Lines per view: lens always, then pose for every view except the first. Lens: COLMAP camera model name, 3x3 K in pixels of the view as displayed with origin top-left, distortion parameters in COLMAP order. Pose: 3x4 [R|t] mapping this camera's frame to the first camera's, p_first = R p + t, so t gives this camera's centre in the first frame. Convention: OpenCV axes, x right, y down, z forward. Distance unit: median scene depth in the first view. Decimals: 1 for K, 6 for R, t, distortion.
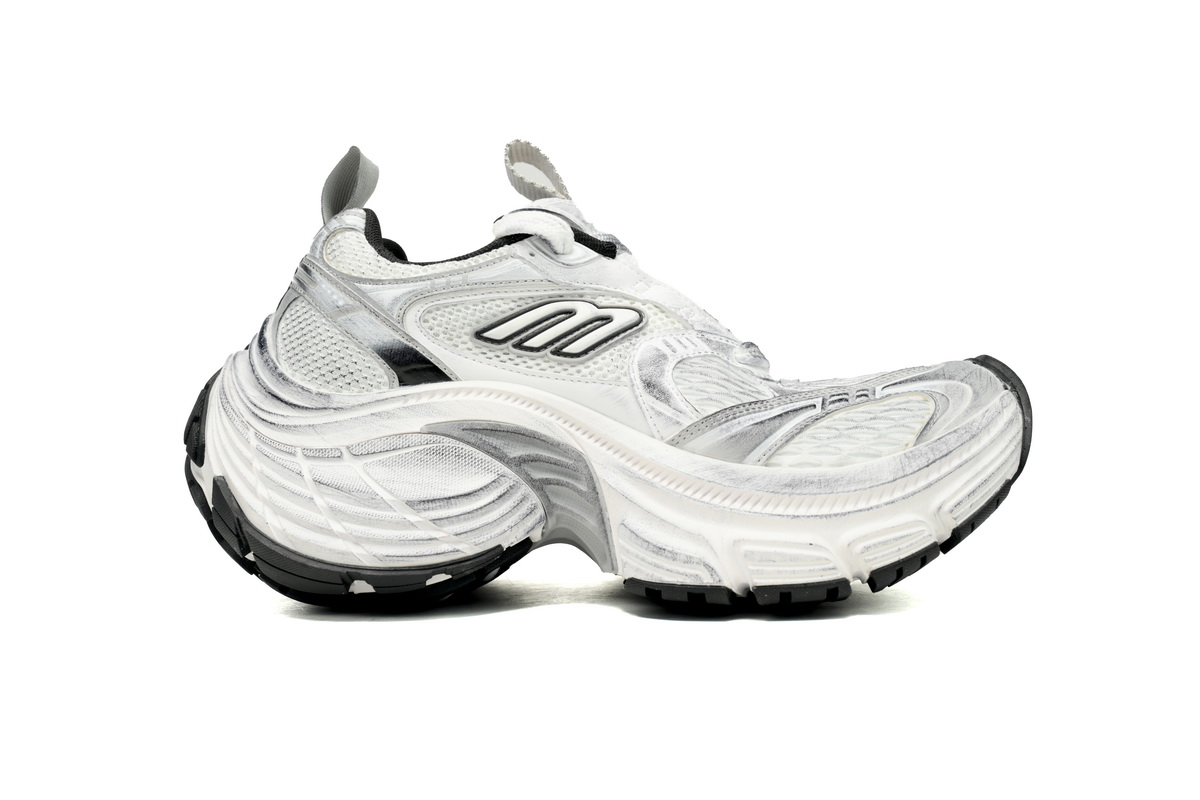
lens RADIAL K [[934.6, 0, 607.0], [0, 934.6, 397.1], [0, 0, 1]] dist [0.085915, 0.009419]
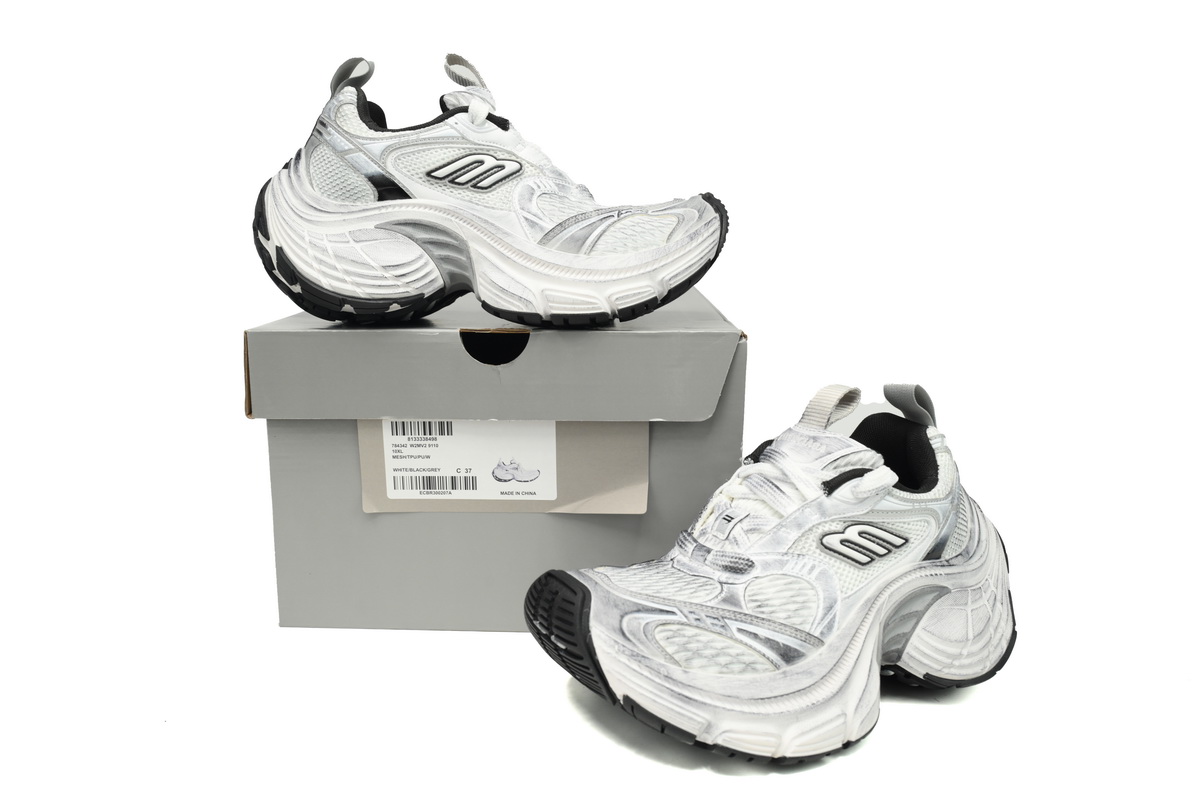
lens RADIAL K [[934.6, 0, 604.7], [0, 934.6, 402.3], [0, 0, 1]] dist [0.085915, 0.009419]
pose [[0.975434, 0.008894, 0.220112, -0.197294], [-0.084981, 0.937037, 0.338733, -0.285043], [-0.203241, -0.349117, 0.914773, -0.804457]]
